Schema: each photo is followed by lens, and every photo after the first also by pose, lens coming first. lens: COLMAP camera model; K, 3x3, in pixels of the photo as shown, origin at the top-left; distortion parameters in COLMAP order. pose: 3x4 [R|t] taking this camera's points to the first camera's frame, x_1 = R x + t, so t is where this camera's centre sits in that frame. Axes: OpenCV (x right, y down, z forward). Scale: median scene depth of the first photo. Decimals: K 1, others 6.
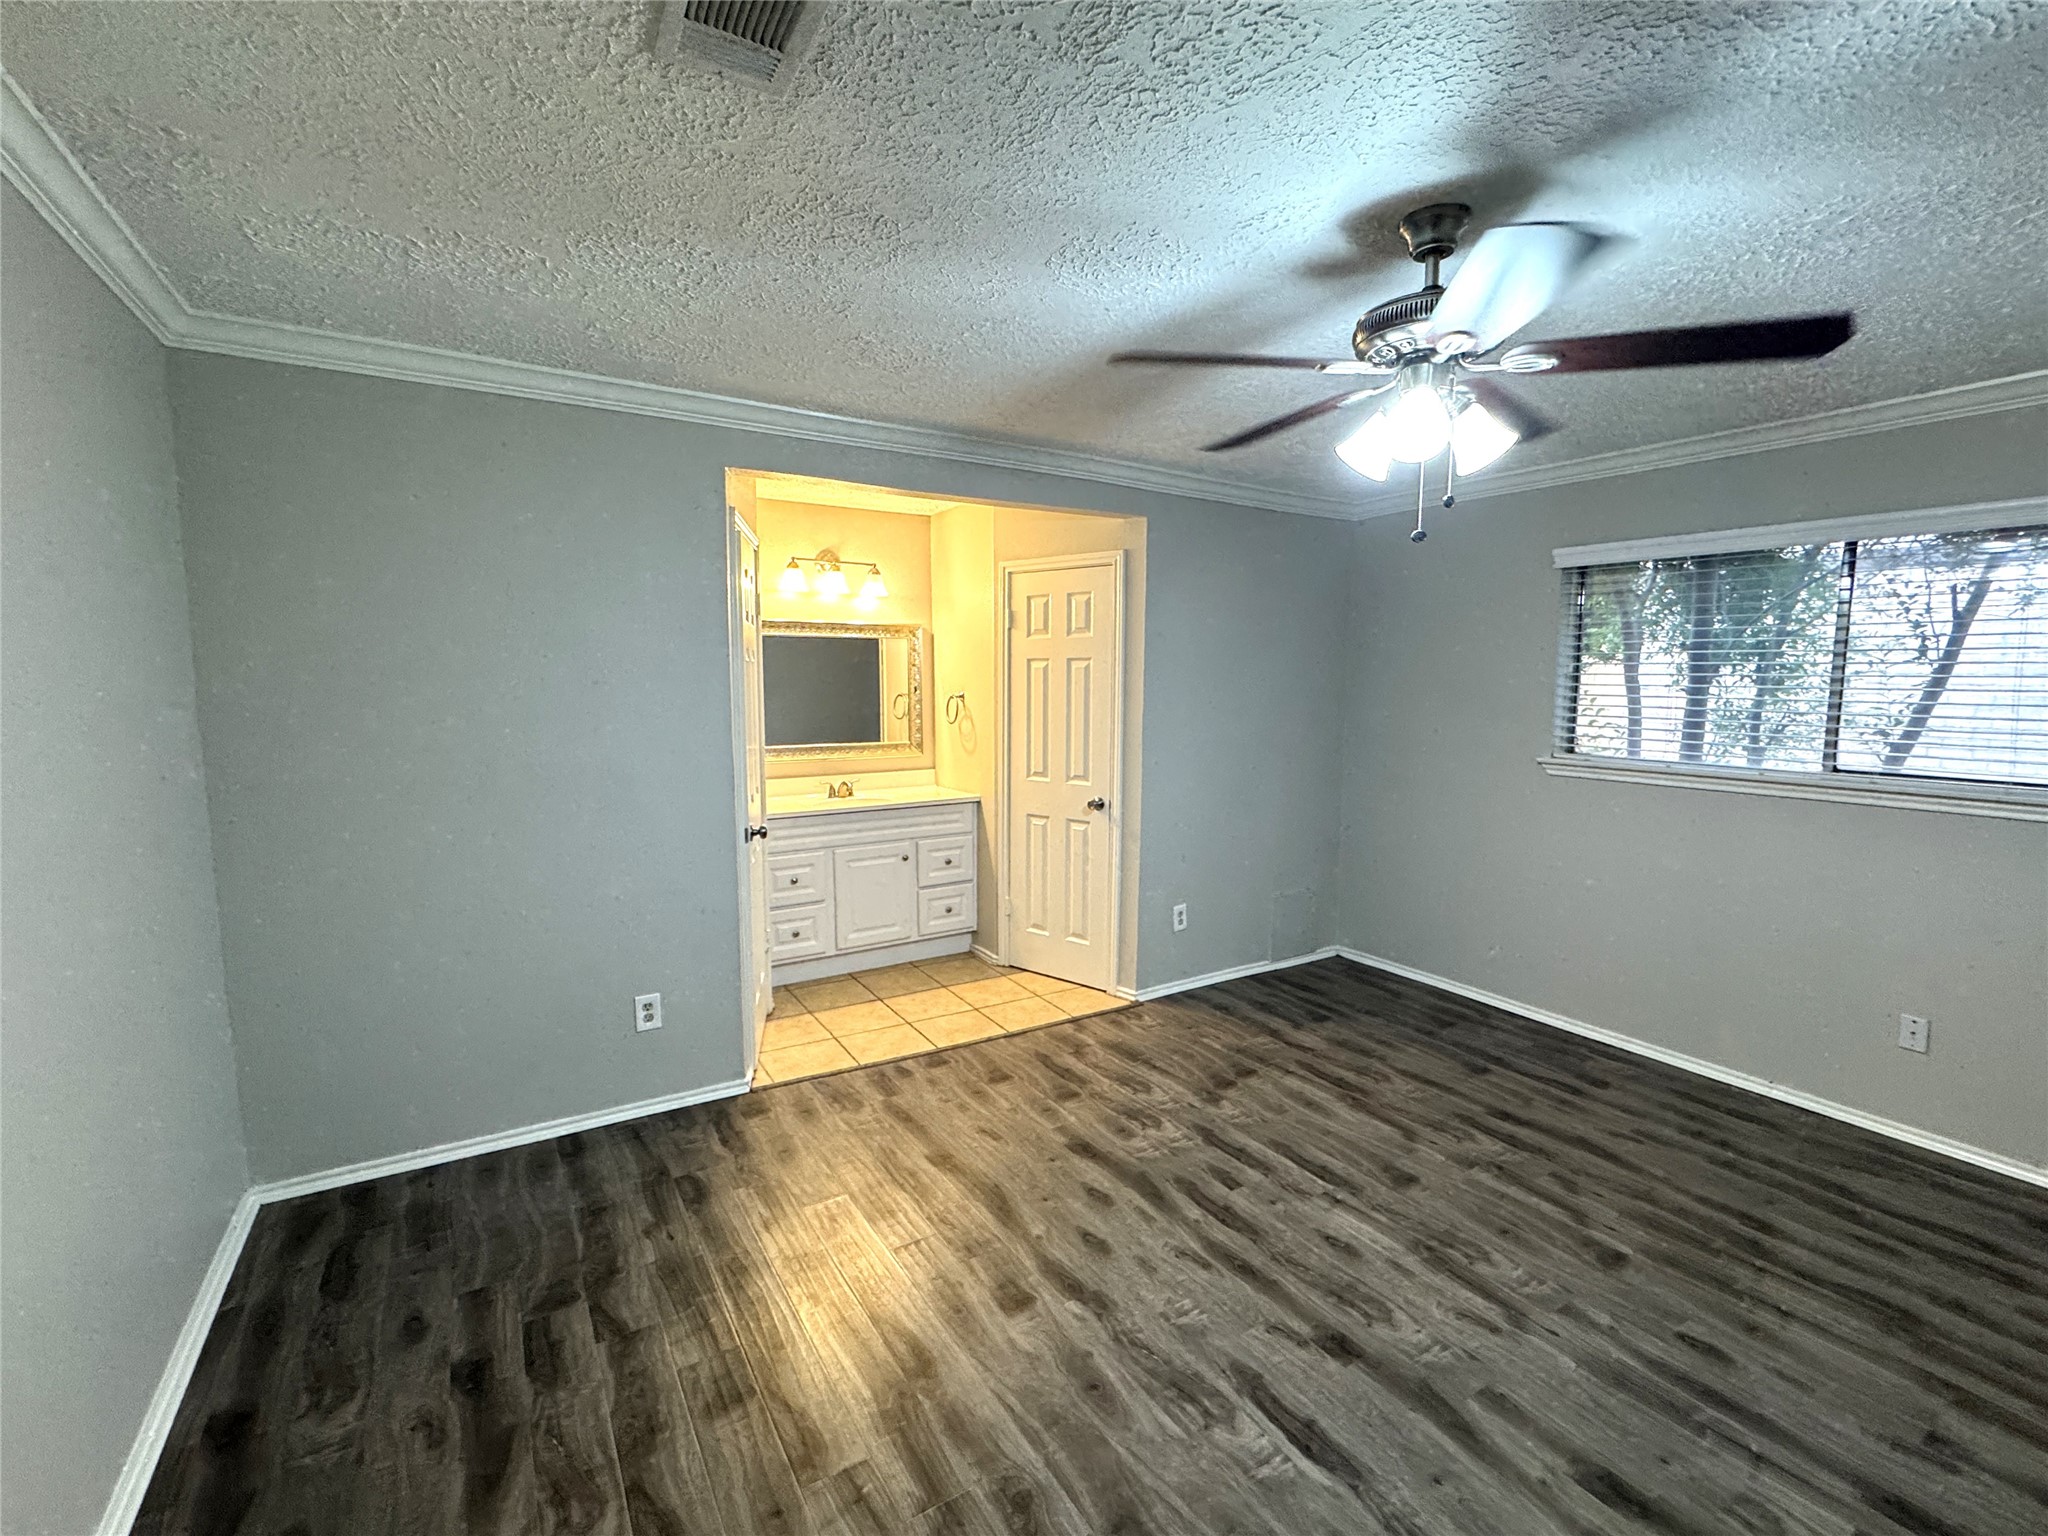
lens RADIAL K [[867.1, 0, 1021.0], [0, 867.1, 771.2], [0, 0, 1]] dist [-0.005682, 0.000087]
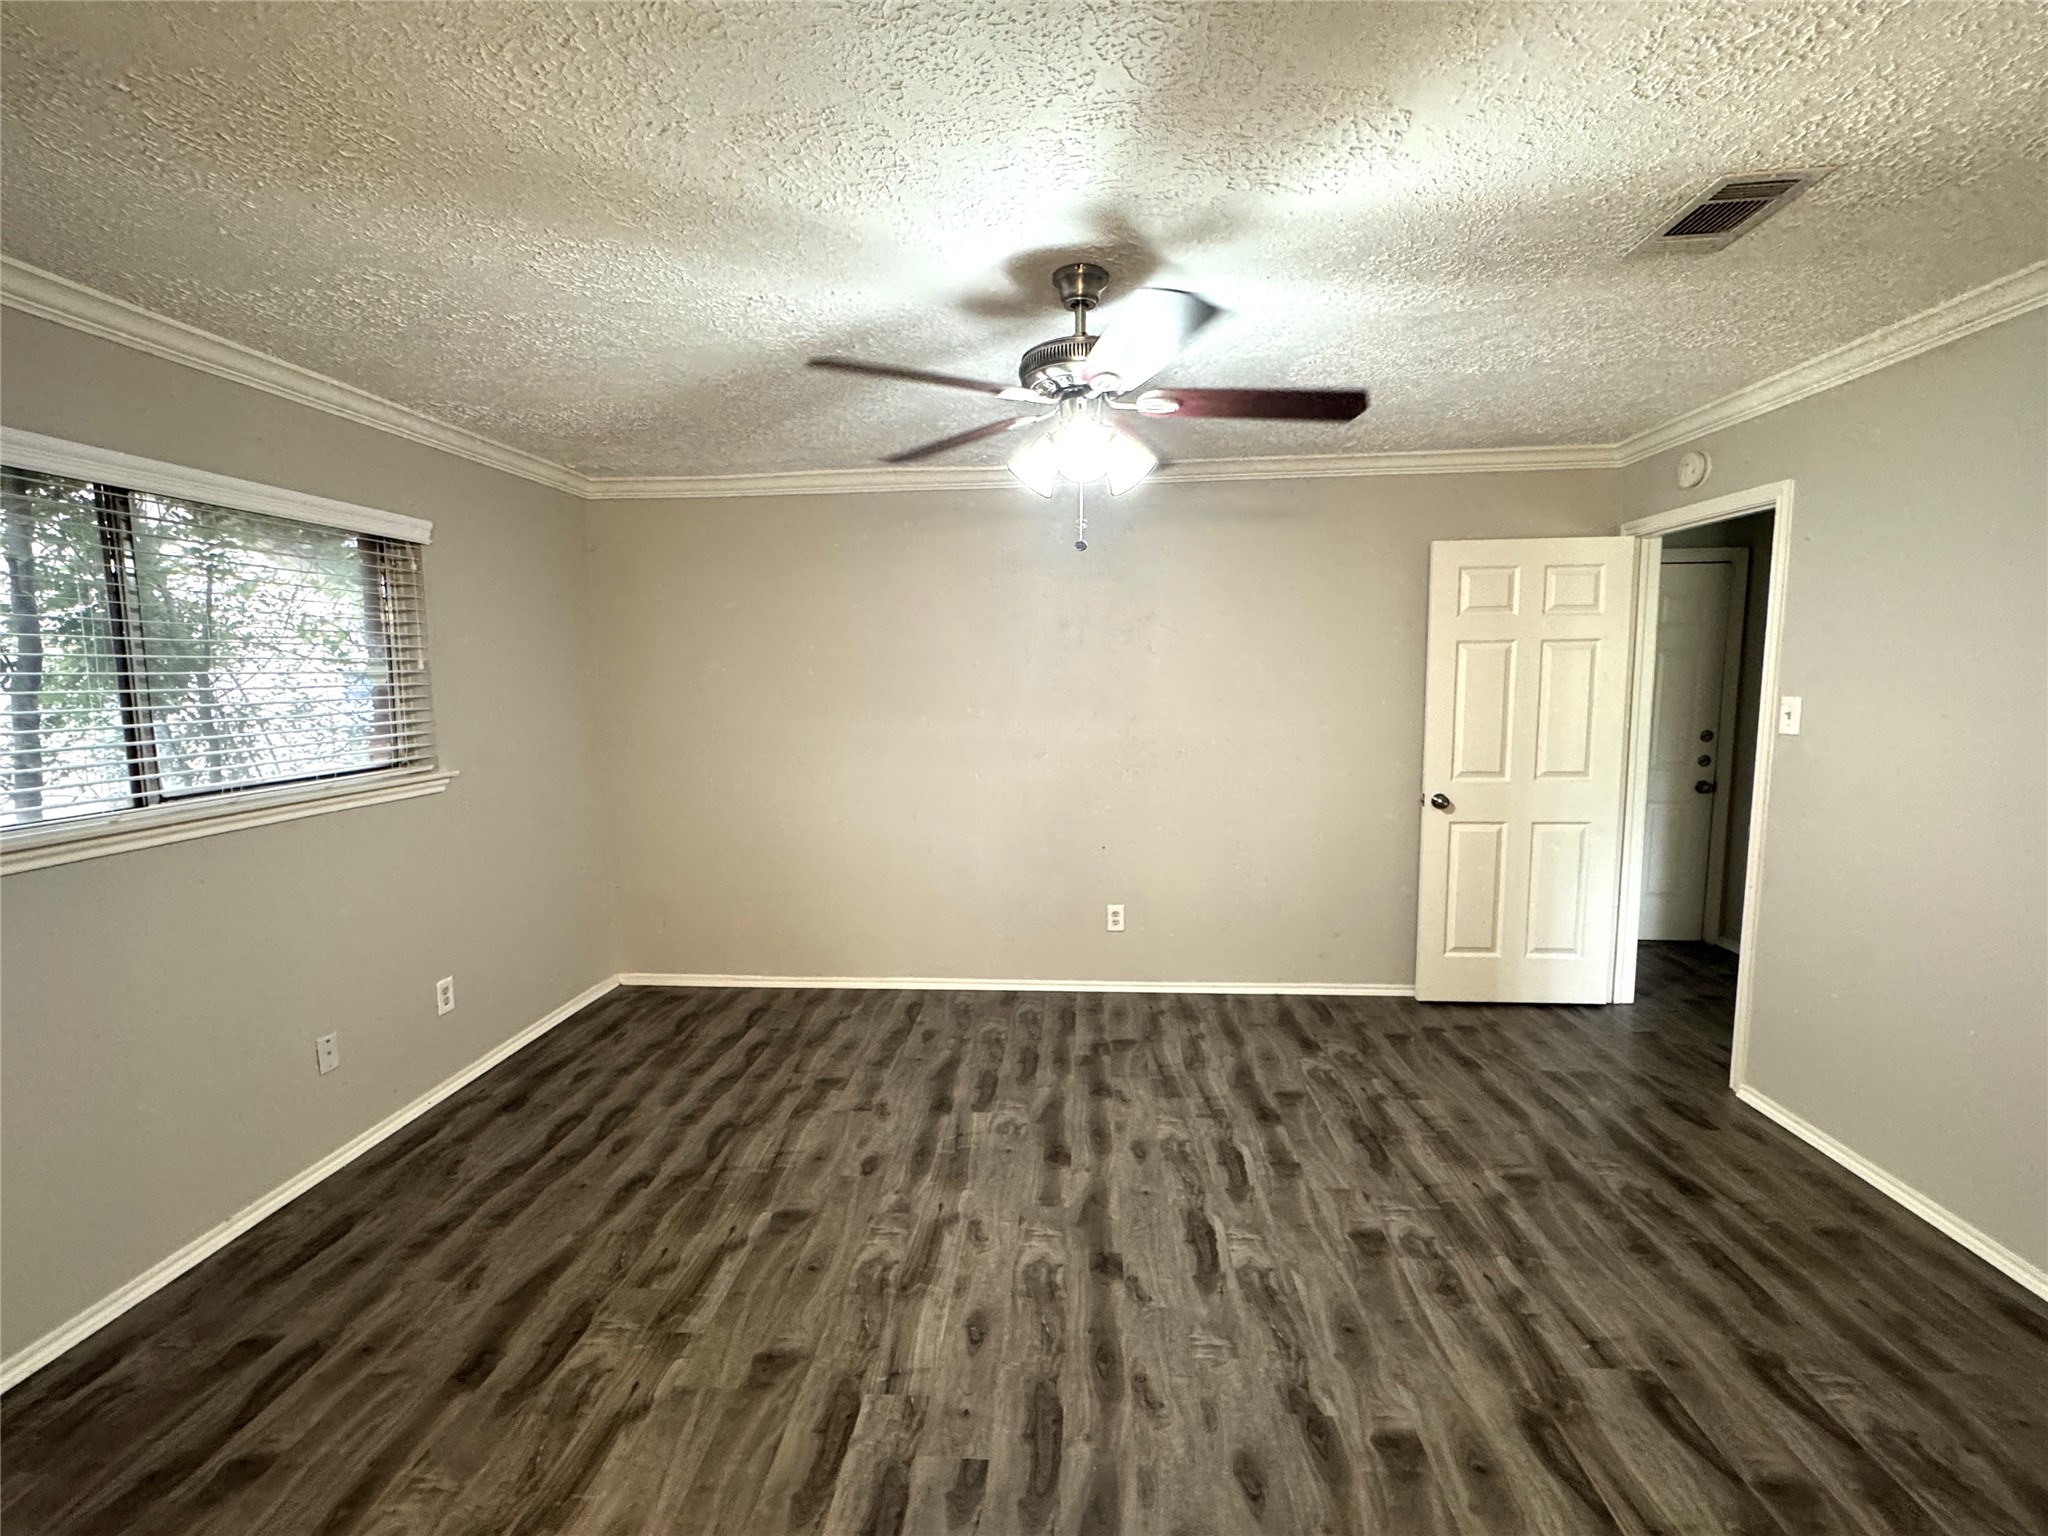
lens RADIAL K [[867.1, 0, 1021.0], [0, 867.1, 771.2], [0, 0, 1]] dist [-0.005682, 0.000087]
pose [[-0.802038, -0.064587, 0.593770, -0.150187], [0.076186, 0.974952, 0.208960, -0.181202], [-0.592394, 0.212831, -0.777028, 1.597954]]
